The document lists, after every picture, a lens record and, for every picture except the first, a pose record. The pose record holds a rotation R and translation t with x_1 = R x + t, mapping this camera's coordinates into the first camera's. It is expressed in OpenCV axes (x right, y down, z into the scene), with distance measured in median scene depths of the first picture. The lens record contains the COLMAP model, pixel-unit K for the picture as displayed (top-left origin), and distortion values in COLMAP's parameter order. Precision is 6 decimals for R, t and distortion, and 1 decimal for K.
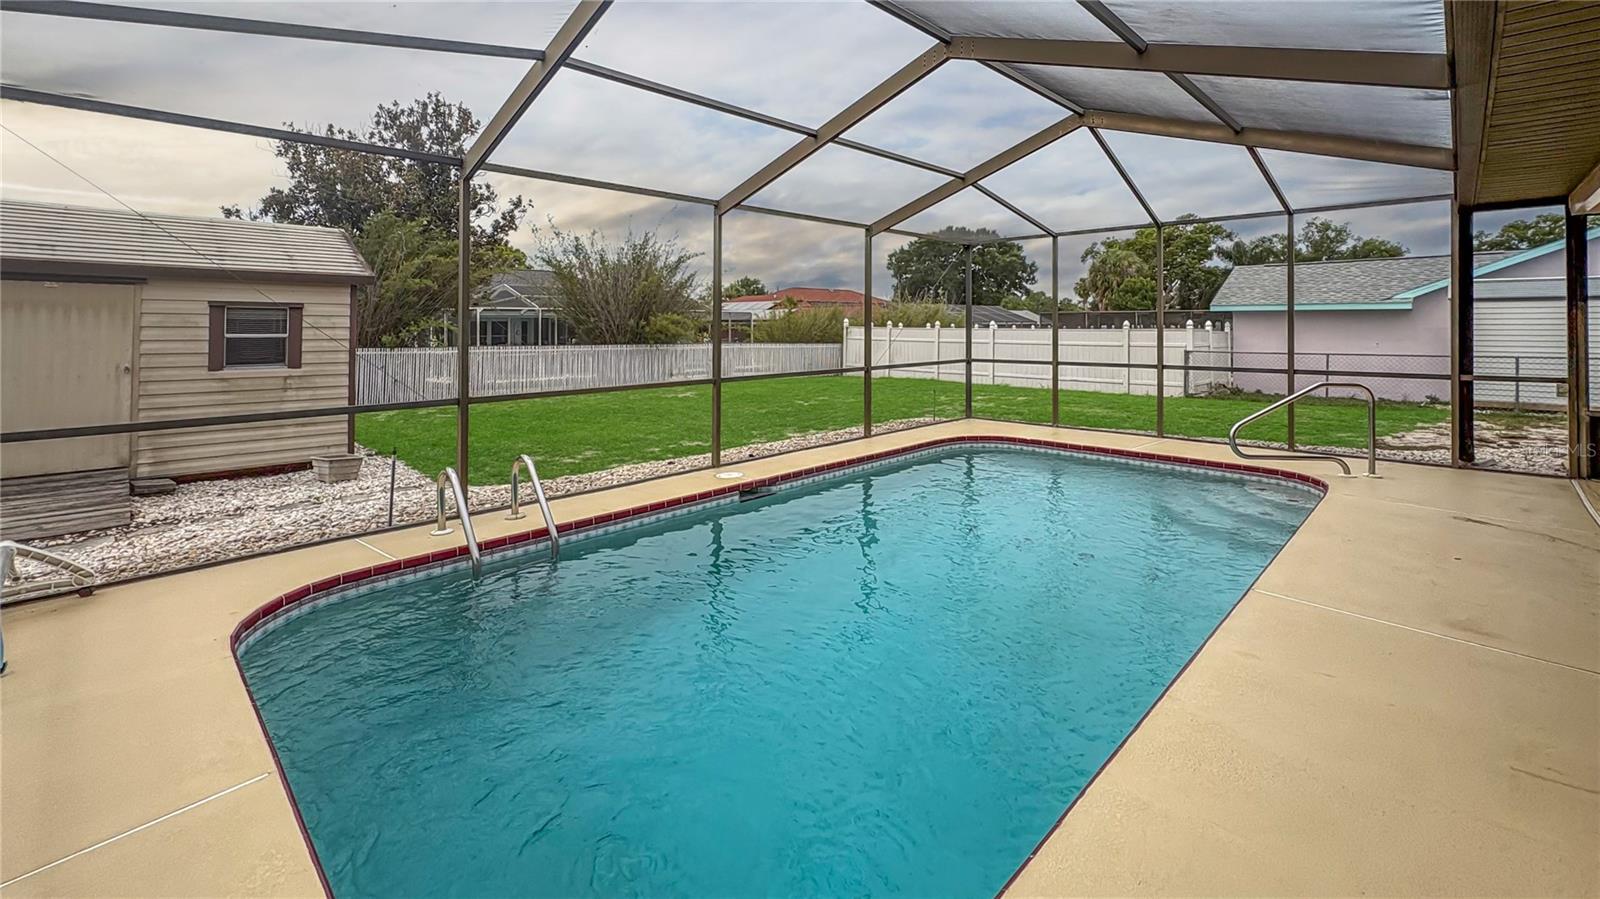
lens RADIAL K [[671.3, 0, 797.4], [0, 671.3, 449.9], [0, 0, 1]] dist [-0.000183, -0.000013]
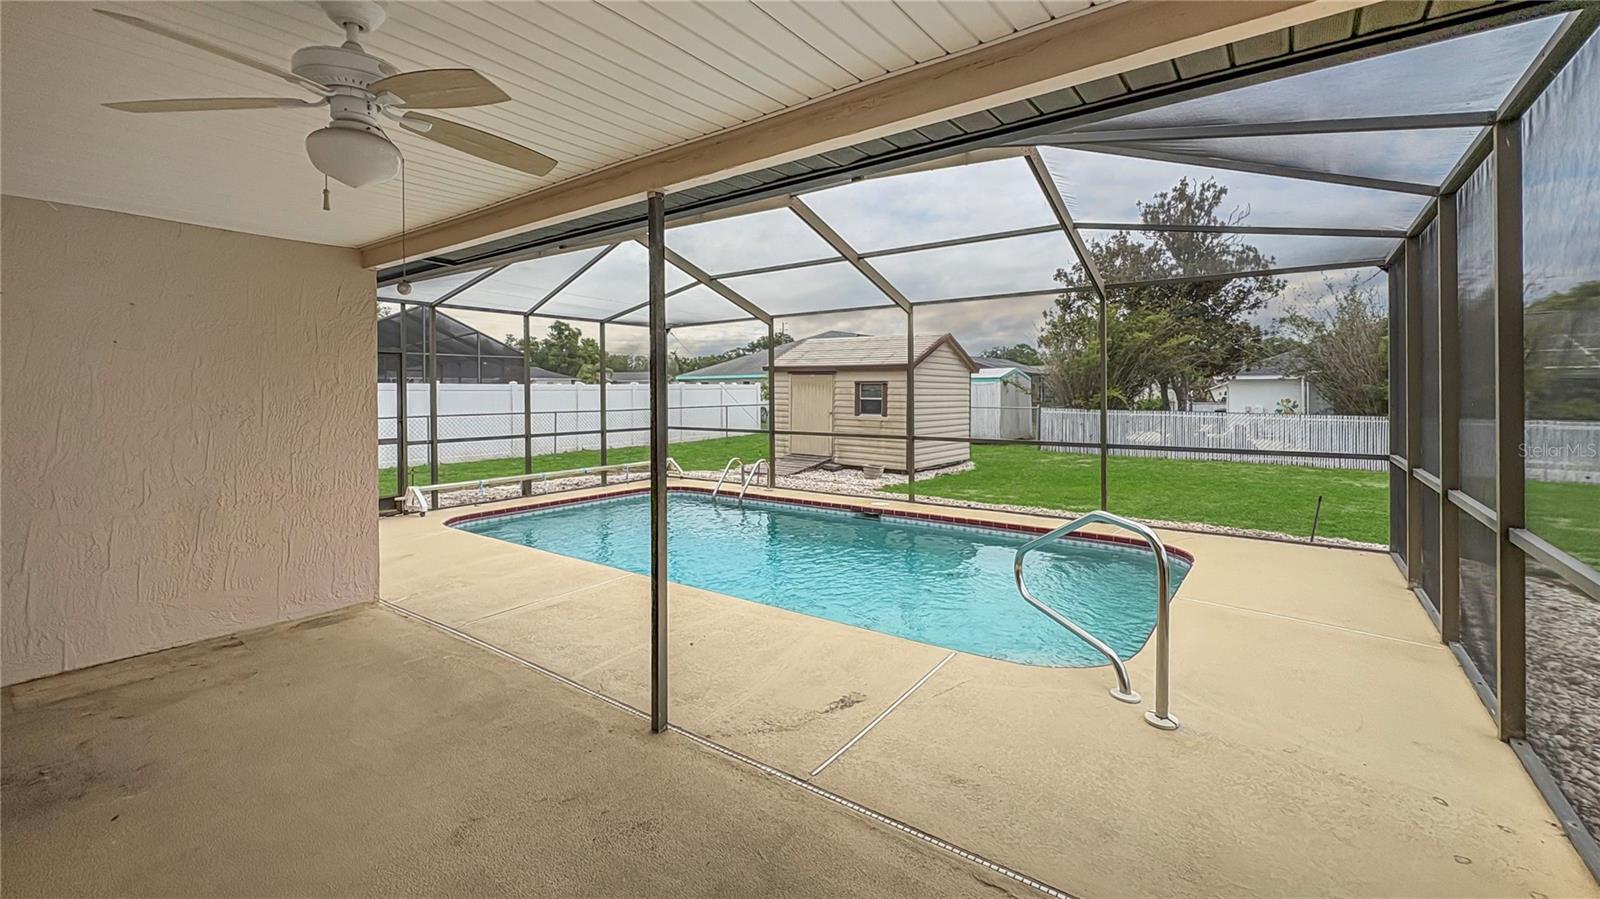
lens RADIAL K [[671.3, 0, 797.7], [0, 671.3, 449.2], [0, 0, 1]] dist [-0.000183, -0.000013]
pose [[0.144632, 0.089681, -0.985413, 1.092340], [-0.180739, 0.981524, 0.062799, -0.116304], [0.972839, 0.169020, 0.158169, 0.547401]]
